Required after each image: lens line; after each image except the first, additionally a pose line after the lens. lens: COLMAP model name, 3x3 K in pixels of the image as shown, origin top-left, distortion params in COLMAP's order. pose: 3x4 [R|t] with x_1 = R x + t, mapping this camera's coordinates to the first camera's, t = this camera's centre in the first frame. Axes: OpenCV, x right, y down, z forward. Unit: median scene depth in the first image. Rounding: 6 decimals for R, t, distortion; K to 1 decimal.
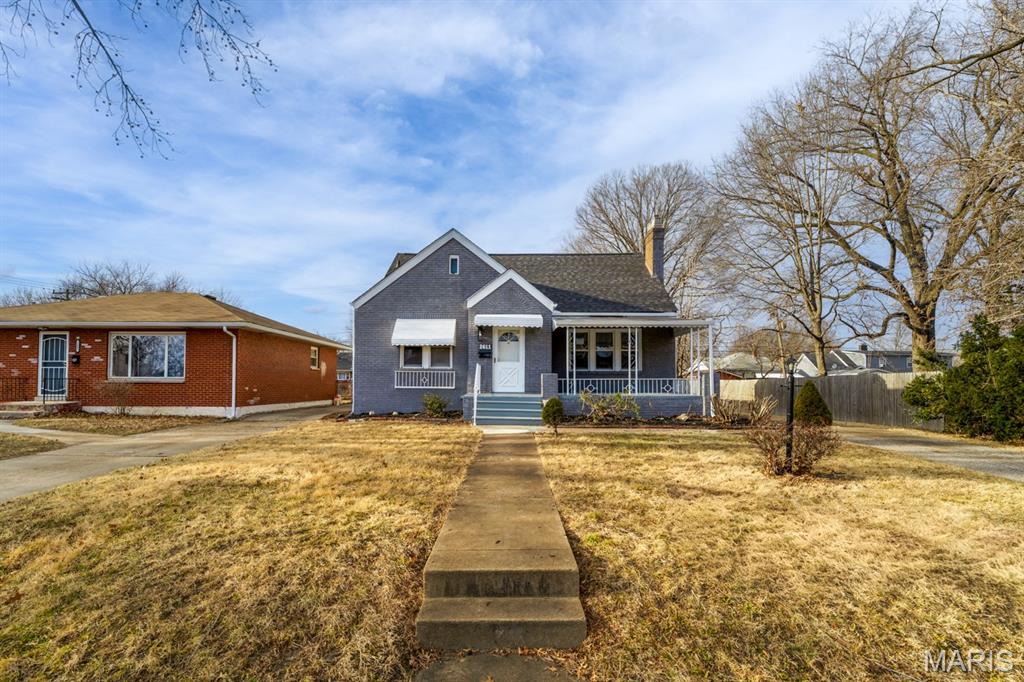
lens RADIAL K [[619.2, 0, 512.0], [0, 619.2, 341.0], [0, 0, 1]] dist [0.001891, 0.000397]
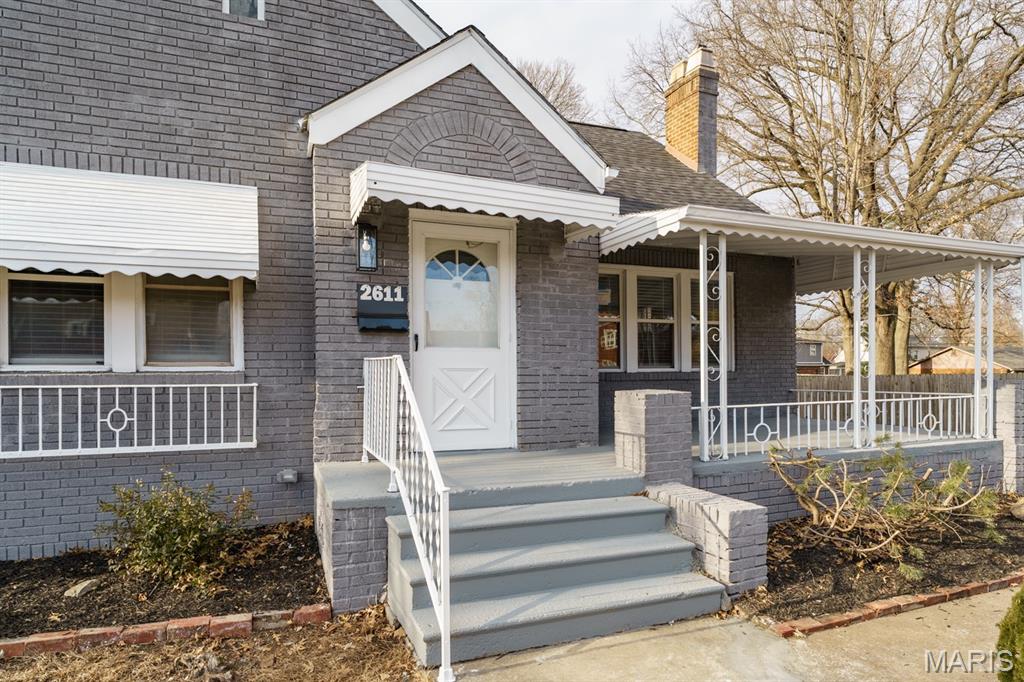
lens RADIAL K [[684.2, 0, 603.3], [0, 684.2, 362.5], [0, 0, 1]] dist [0.030344, -0.003481]
pose [[0.890764, -0.003762, 0.454451, -0.094831], [-0.021191, 0.998534, 0.049802, 0.022698], [-0.453973, -0.053992, 0.889378, 0.672744]]
